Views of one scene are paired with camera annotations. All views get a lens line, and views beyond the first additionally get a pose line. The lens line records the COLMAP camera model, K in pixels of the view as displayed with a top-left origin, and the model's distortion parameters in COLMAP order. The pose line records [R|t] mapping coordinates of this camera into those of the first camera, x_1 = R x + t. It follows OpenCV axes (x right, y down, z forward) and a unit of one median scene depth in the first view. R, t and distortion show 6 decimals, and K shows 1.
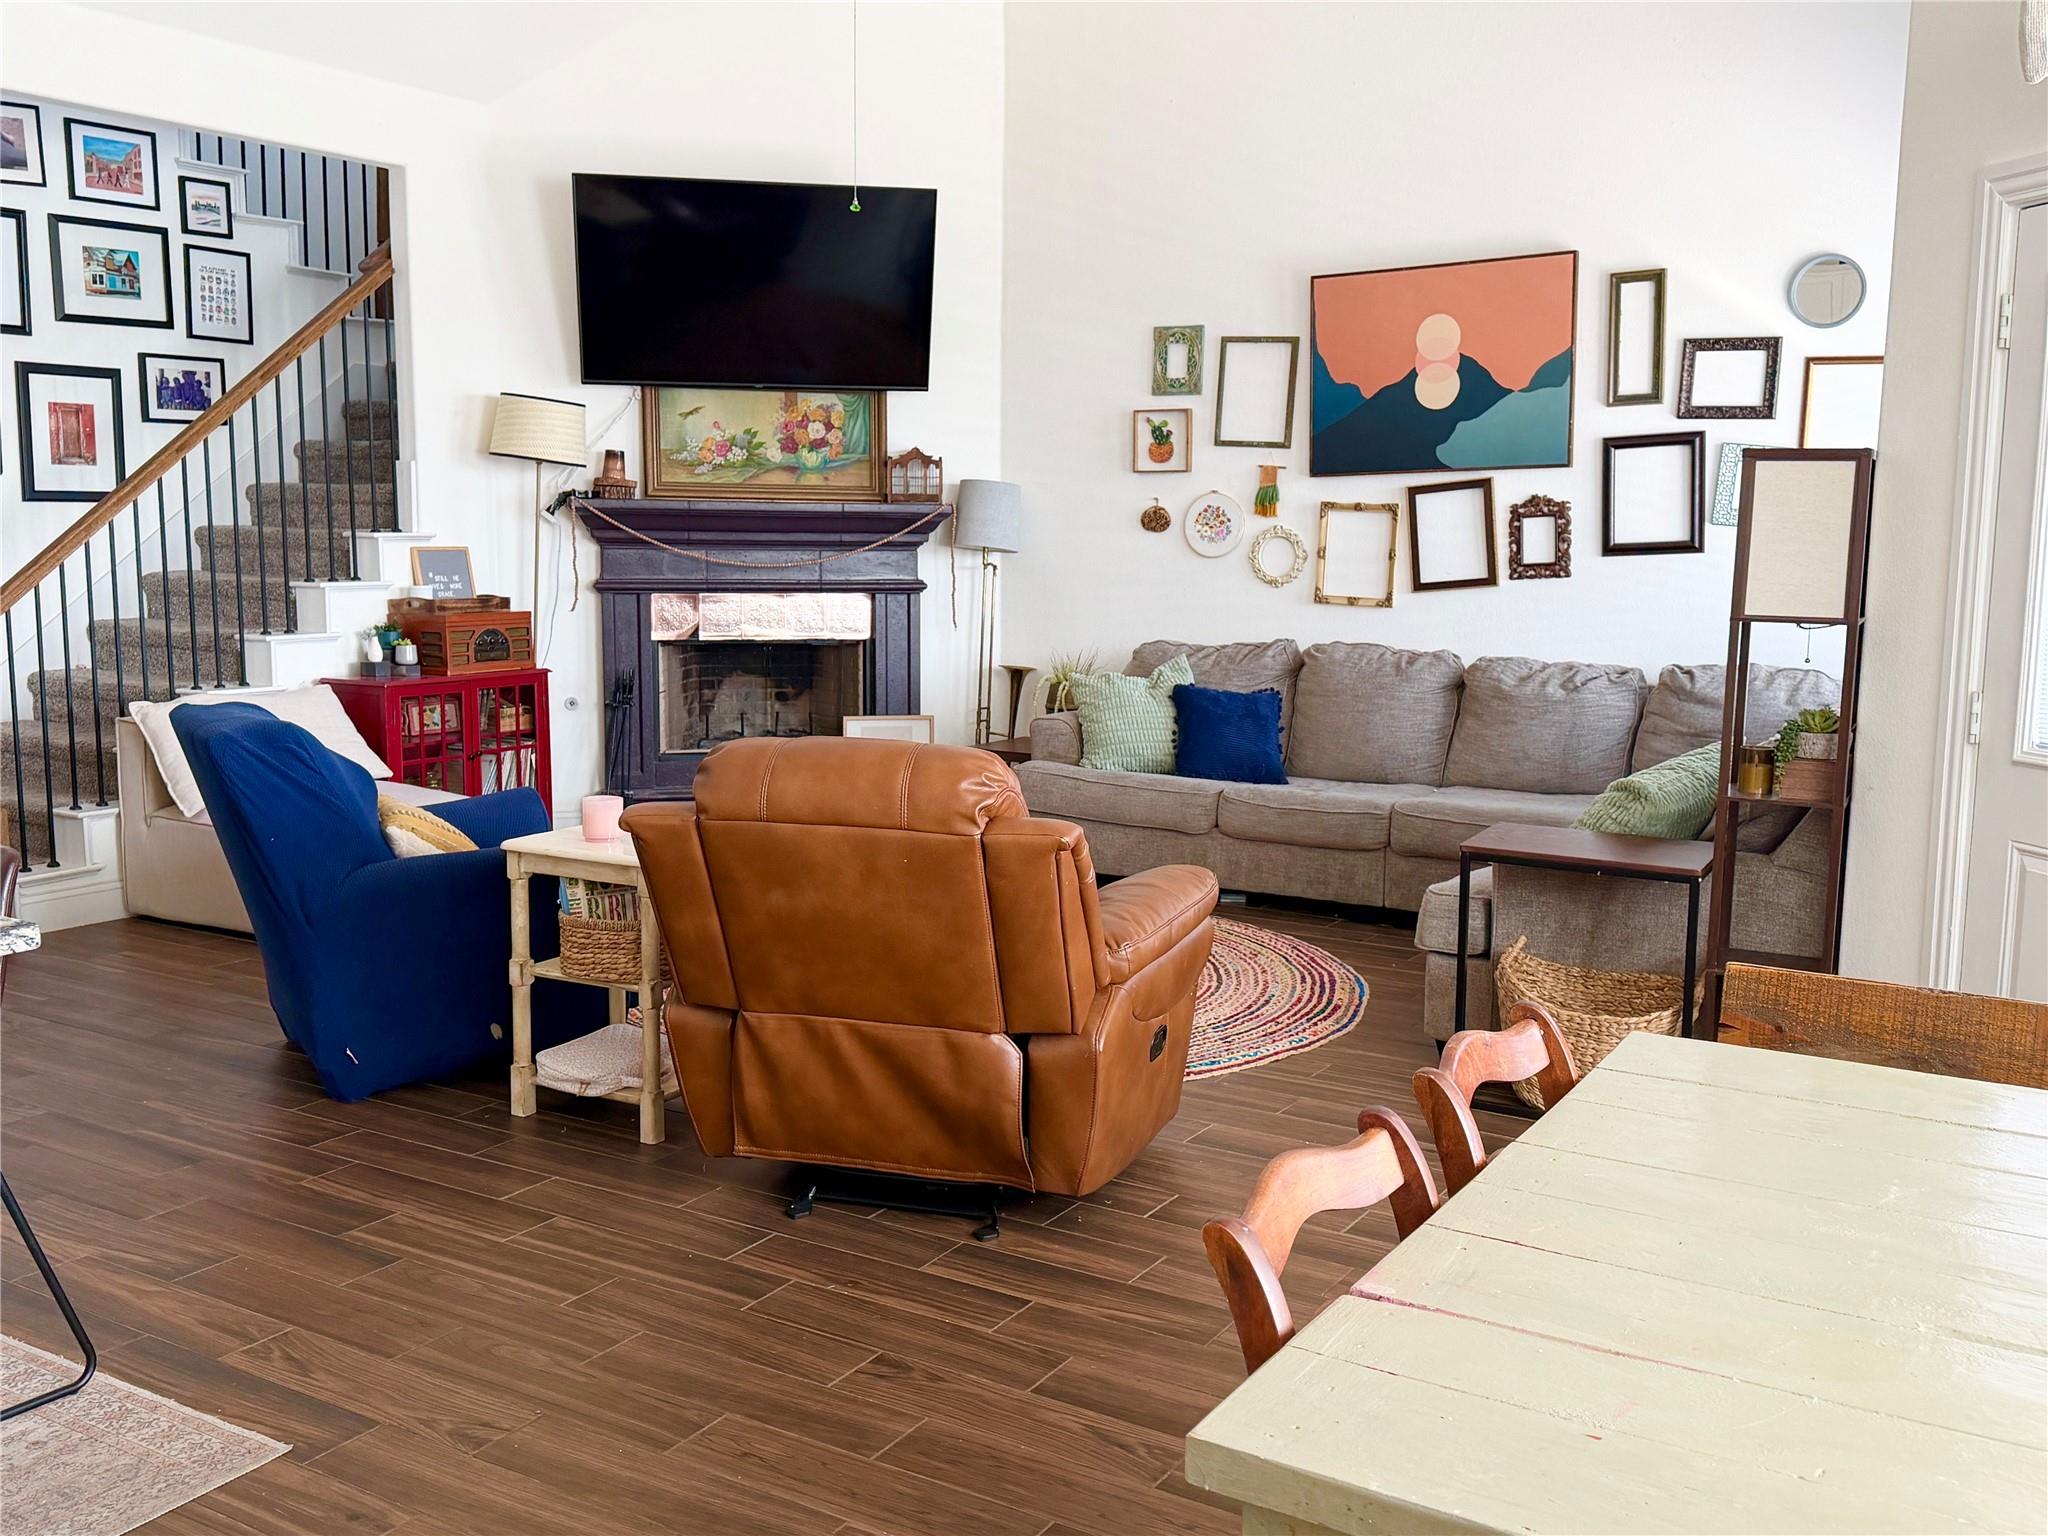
lens RADIAL K [[1880.5, 0, 1024.0], [0, 1880.5, 768.0], [0, 0, 1]] dist [0.176824, -0.335857]
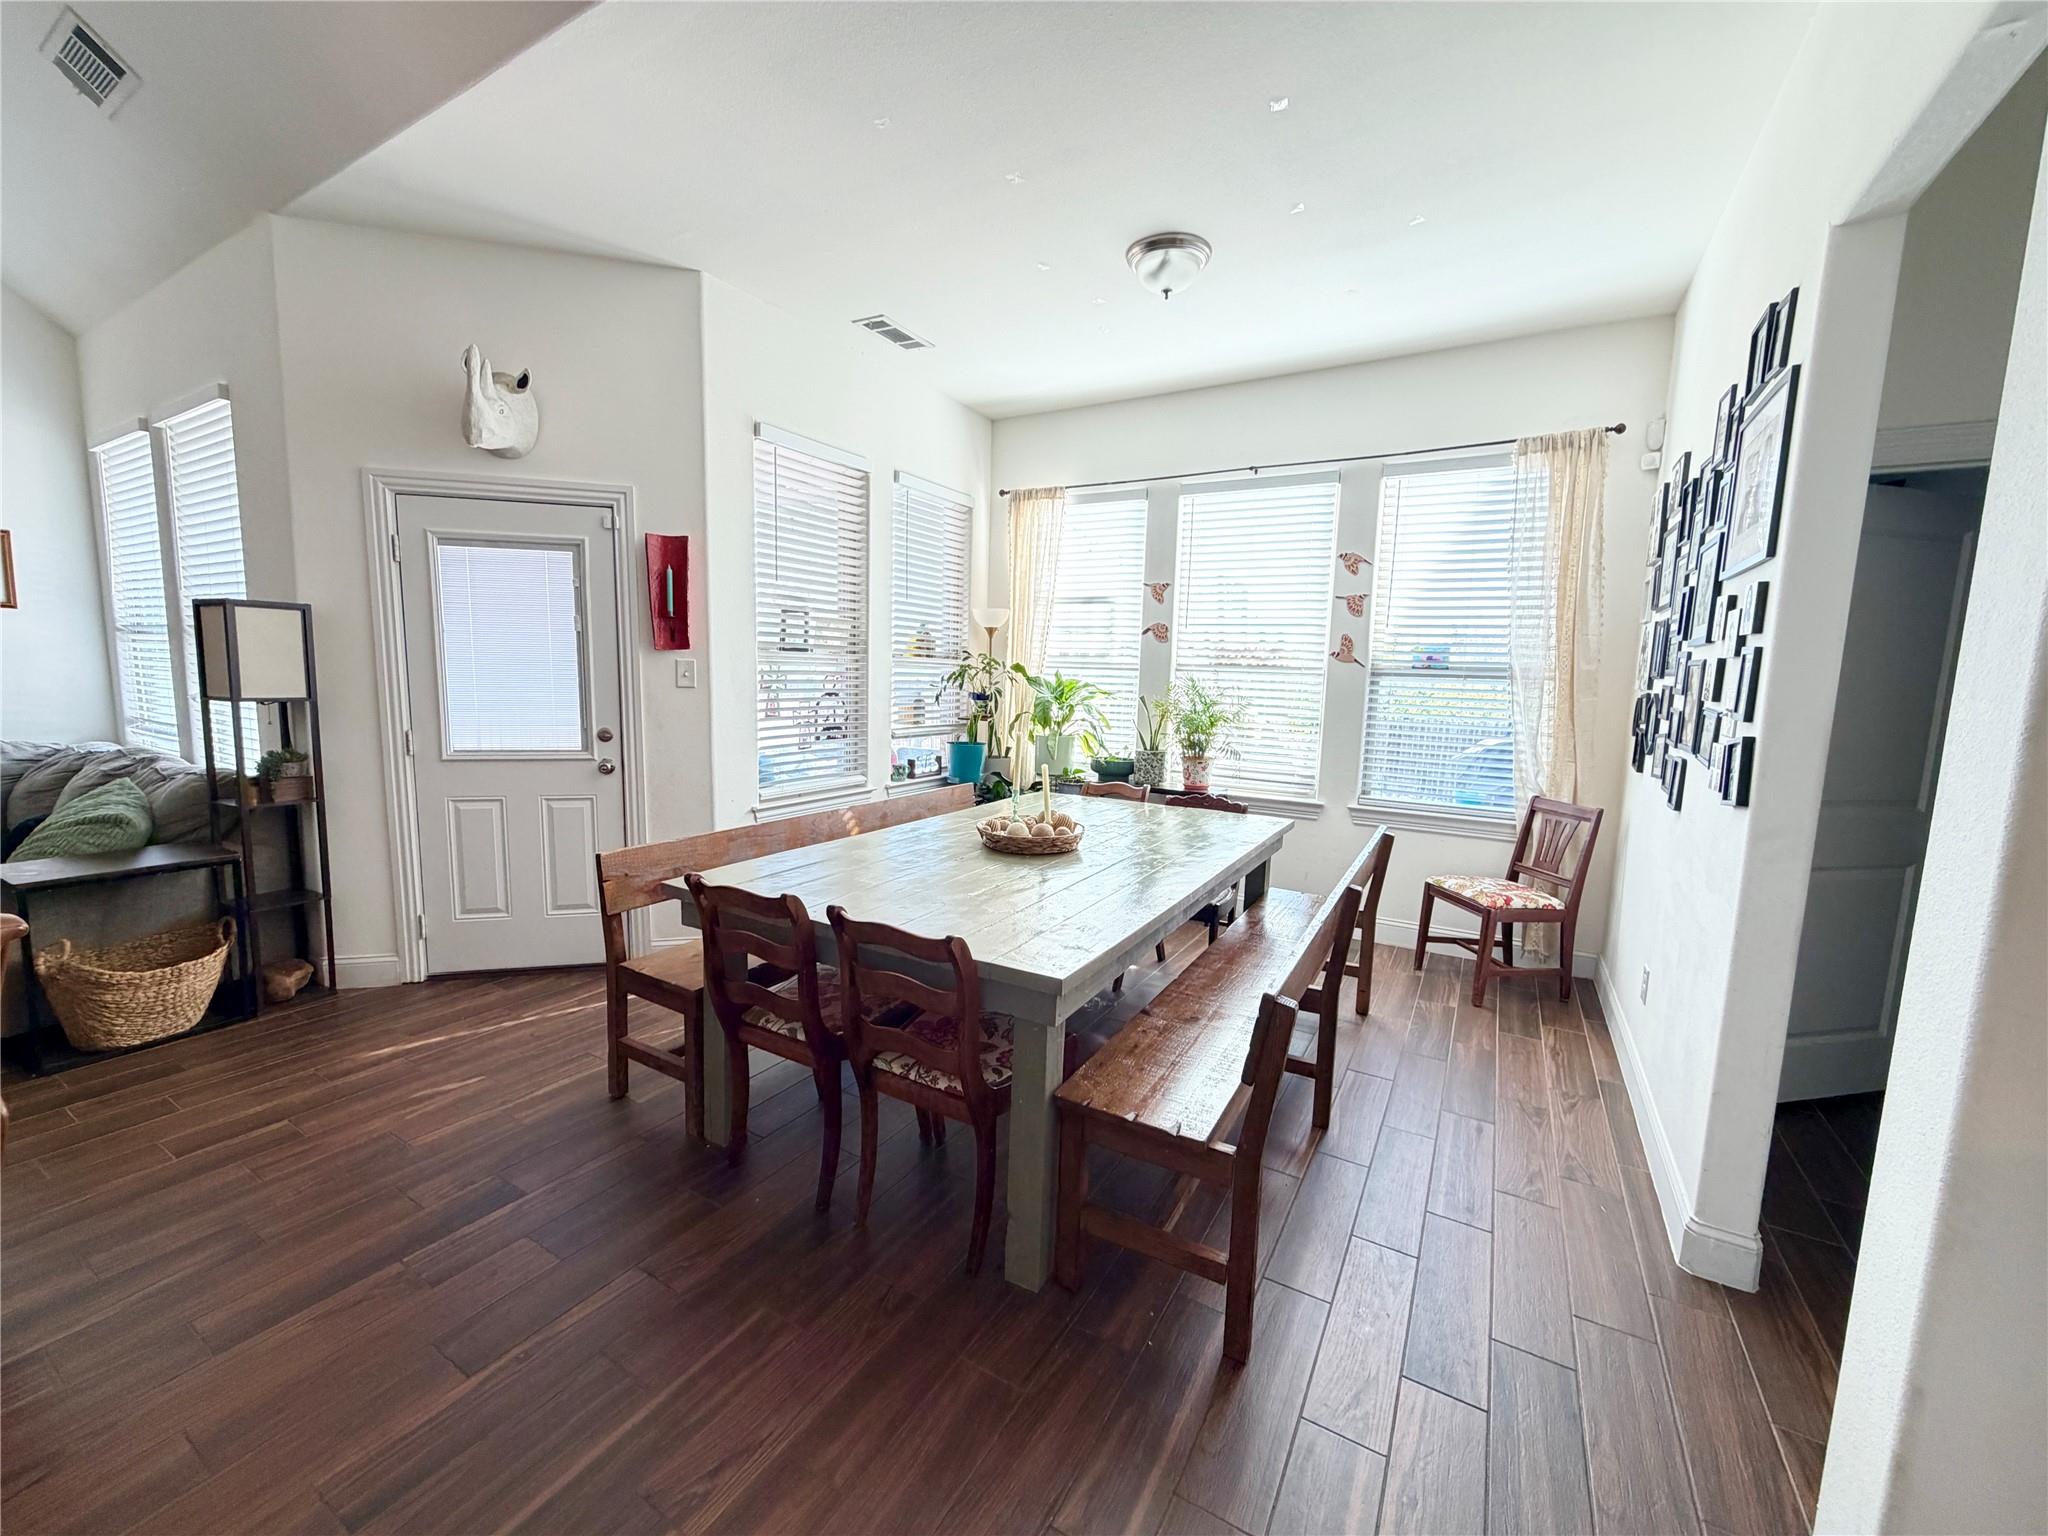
lens RADIAL K [[816.3, 0, 1019.7], [0, 816.3, 766.7], [0, 0, 1]] dist [0.000368, 0.000073]
pose [[-0.016290, -0.134029, 0.990843, -0.196672], [0.103903, 0.985383, 0.134999, -0.026348], [-0.994454, 0.105150, -0.002126, 0.186069]]
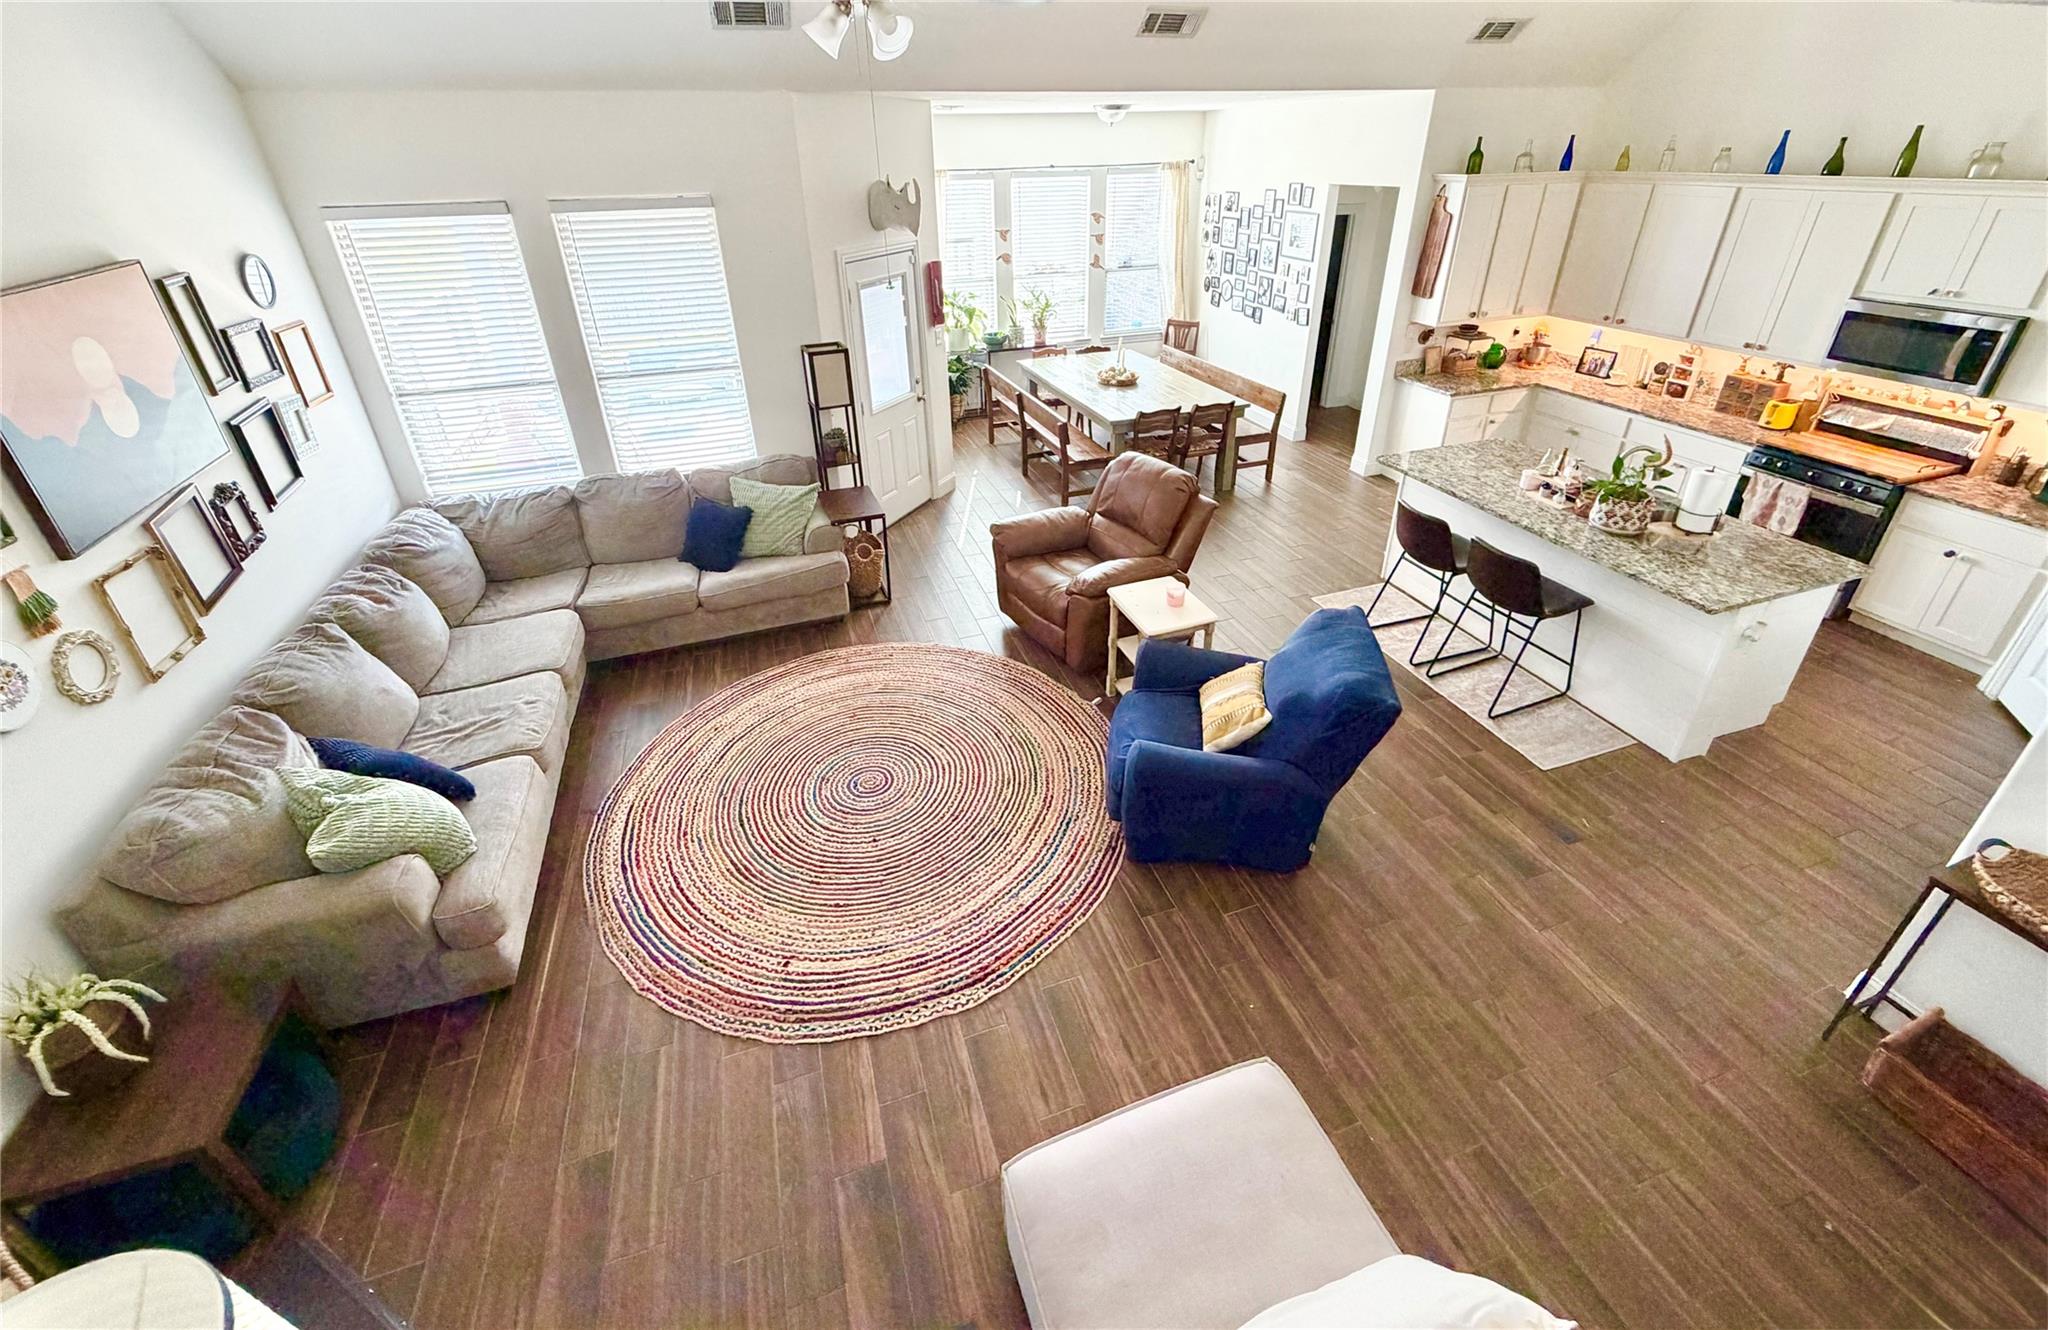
lens RADIAL K [[816.6, 0, 1018.4], [0, 816.6, 560.2], [0, 0, 1]] dist [0.000191, 0.000247]
pose [[-0.765329, -0.286046, 0.576584, -0.356625], [0.096276, 0.834864, 0.541972, -0.306119], [-0.636398, 0.470297, -0.611406, 0.976470]]
